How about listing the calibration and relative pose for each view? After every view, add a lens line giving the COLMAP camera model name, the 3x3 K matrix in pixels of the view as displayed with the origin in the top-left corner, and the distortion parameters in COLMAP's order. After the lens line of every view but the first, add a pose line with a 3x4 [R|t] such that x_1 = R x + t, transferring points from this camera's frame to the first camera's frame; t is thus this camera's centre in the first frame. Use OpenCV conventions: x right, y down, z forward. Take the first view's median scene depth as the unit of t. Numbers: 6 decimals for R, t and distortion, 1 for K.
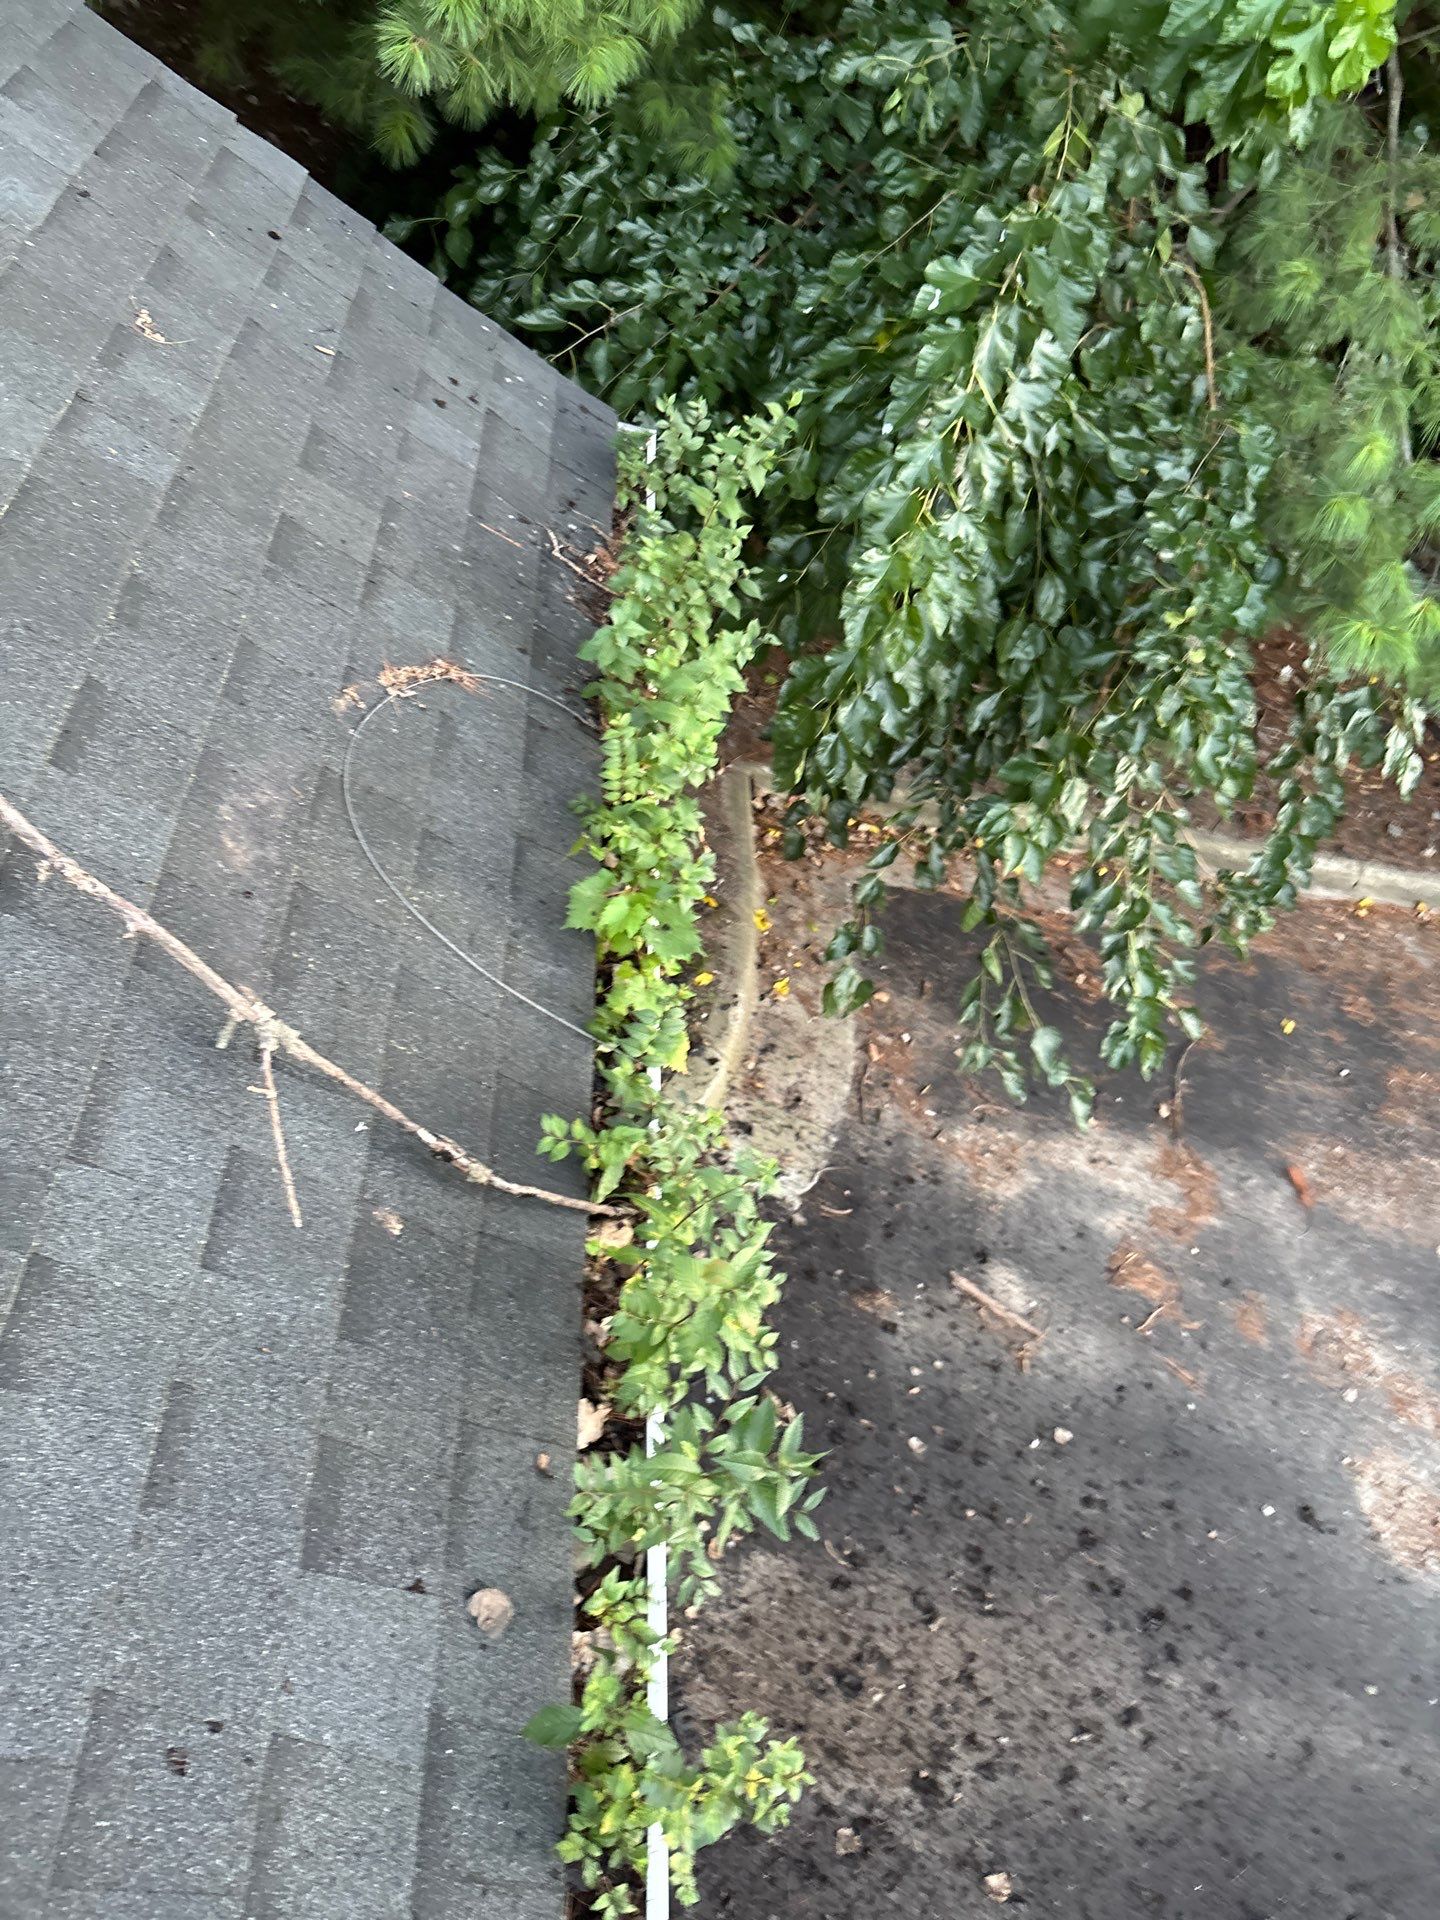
lens RADIAL K [[1419.5, 0, 723.5], [0, 1419.5, 965.1], [0, 0, 1]] dist [0.026859, -0.031348]
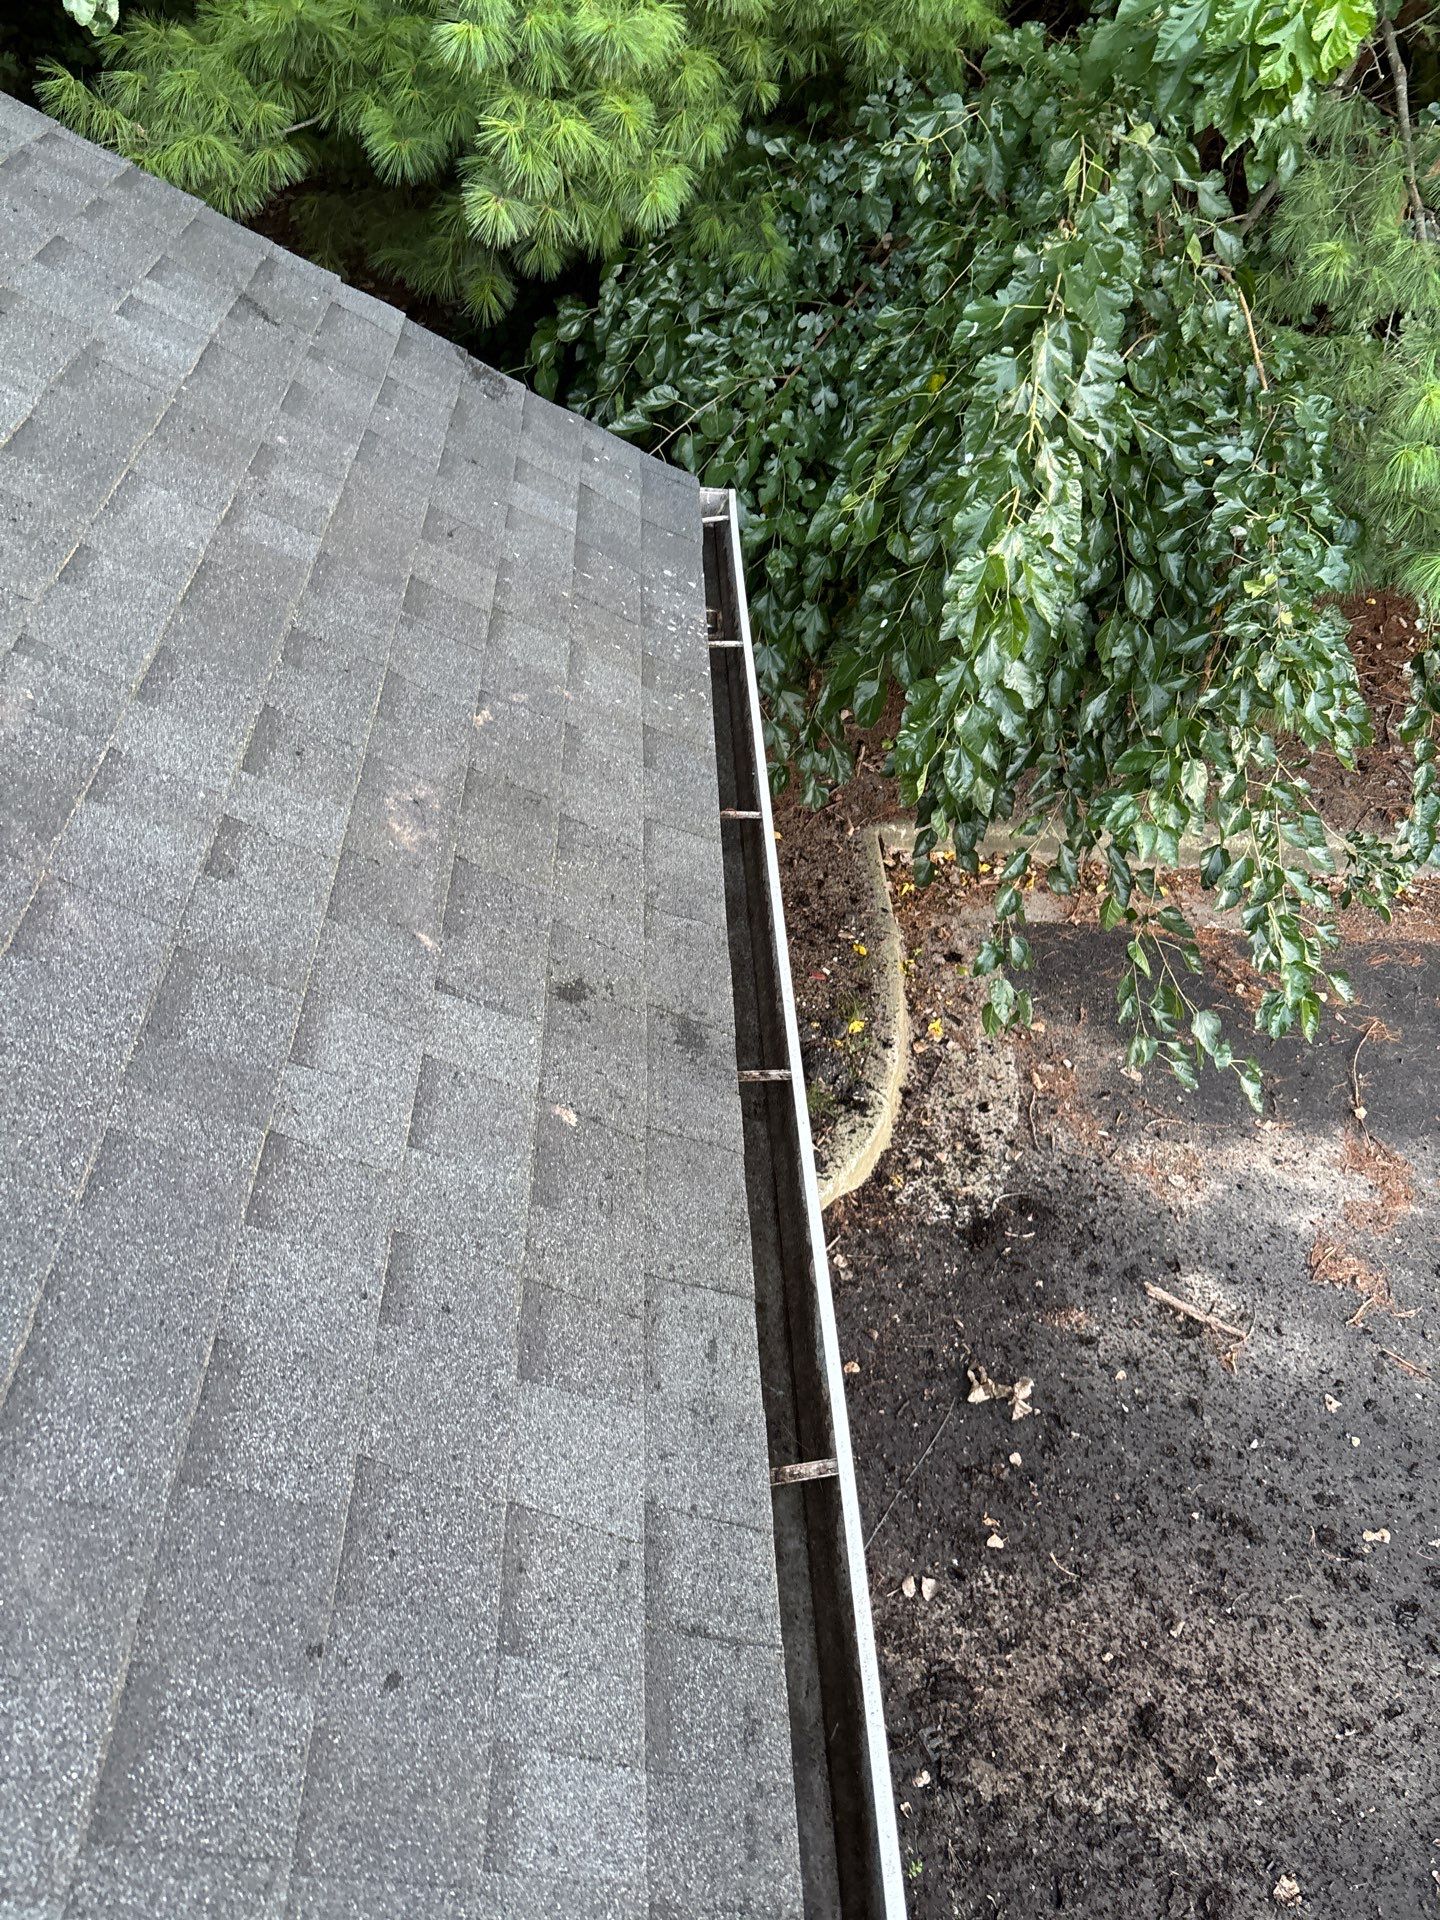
lens RADIAL K [[1425.9, 0, 724.5], [0, 1425.9, 1010.4], [0, 0, 1]] dist [0.014429, -0.027484]
pose [[0.984351, -0.133213, -0.115356, 0.014461], [0.124327, 0.988921, -0.081102, 0.092762], [0.124882, 0.065491, 0.990008, -0.050804]]
